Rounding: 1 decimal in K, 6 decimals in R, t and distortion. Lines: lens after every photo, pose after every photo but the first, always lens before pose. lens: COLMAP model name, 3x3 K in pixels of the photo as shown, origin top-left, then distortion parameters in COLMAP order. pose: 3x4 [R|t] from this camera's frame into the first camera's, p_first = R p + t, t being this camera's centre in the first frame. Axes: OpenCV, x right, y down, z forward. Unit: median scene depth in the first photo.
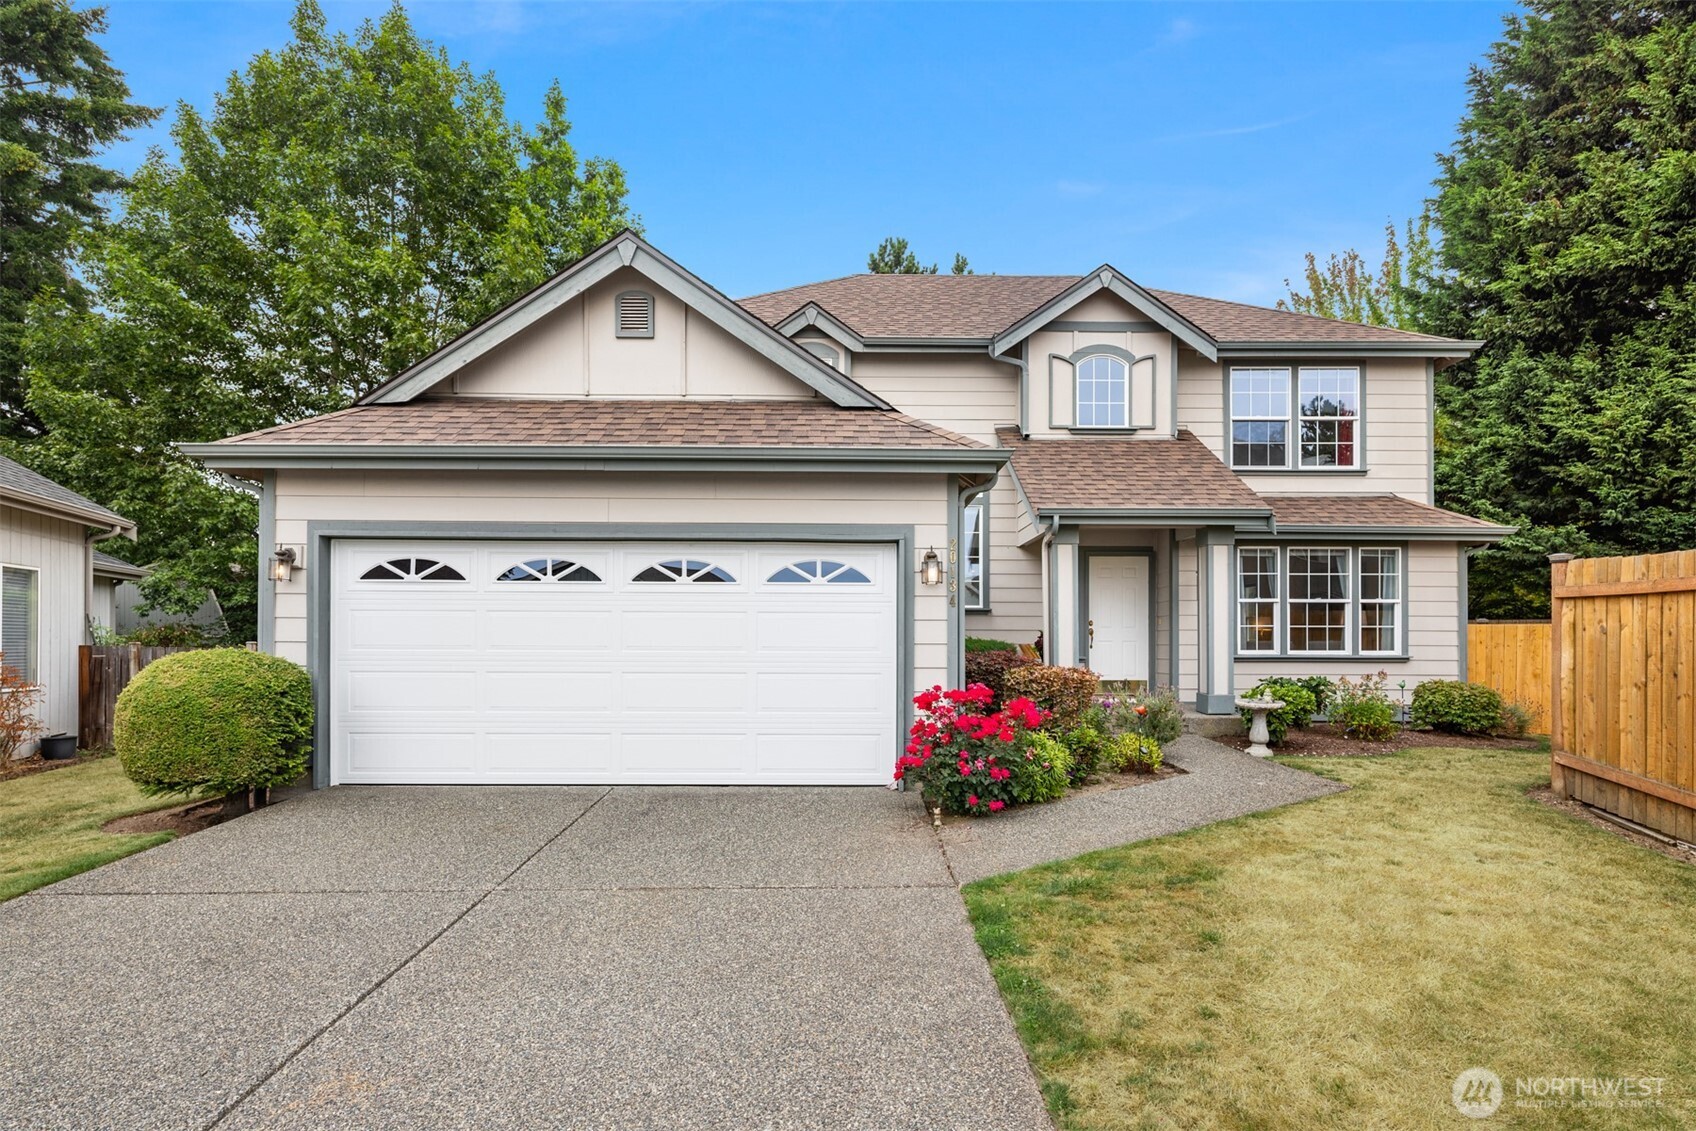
lens RADIAL K [[817.4, 0, 844.5], [0, 817.4, 553.9], [0, 0, 1]] dist [0.001415, -0.001254]
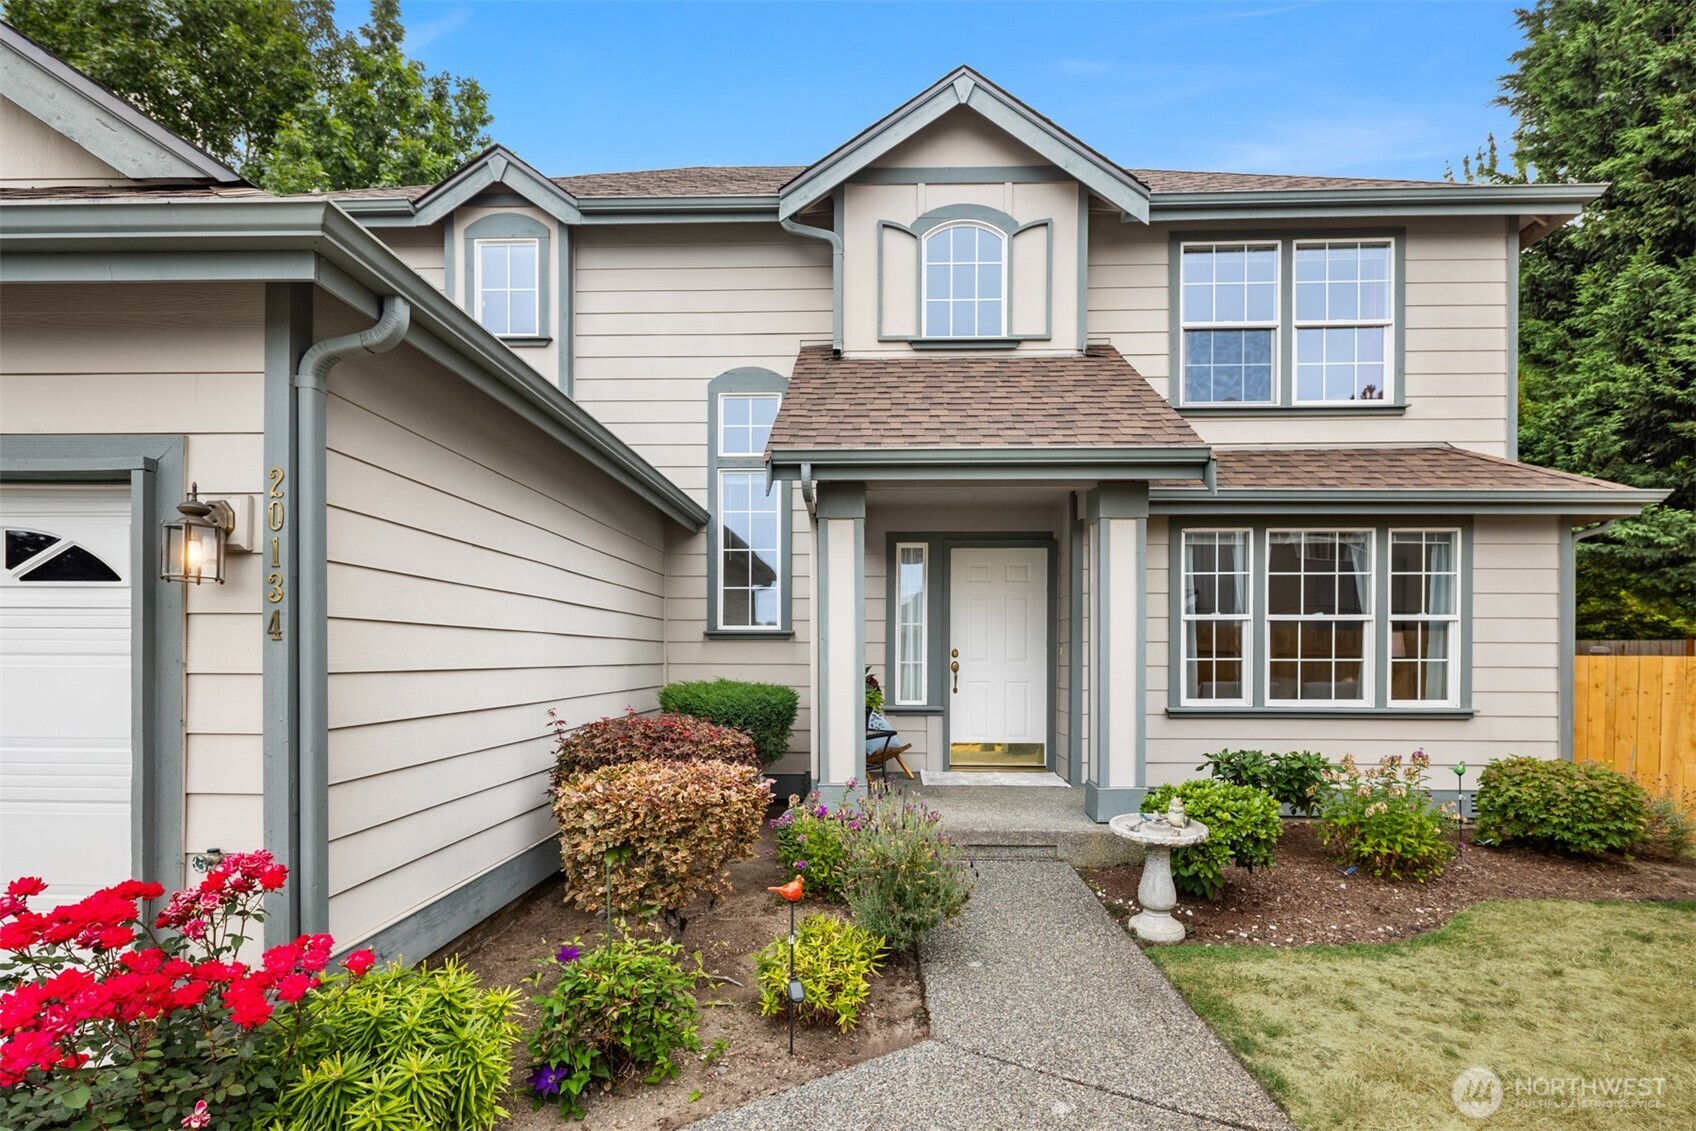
lens RADIAL K [[817.4, 0, 850.9], [0, 817.4, 584.0], [0, 0, 1]] dist [0.001415, -0.001254]
pose [[0.998862, -0.004287, -0.047495, 0.258068], [0.005215, 0.999798, 0.019430, 0.018584], [0.047403, -0.019656, 0.998682, 0.373412]]
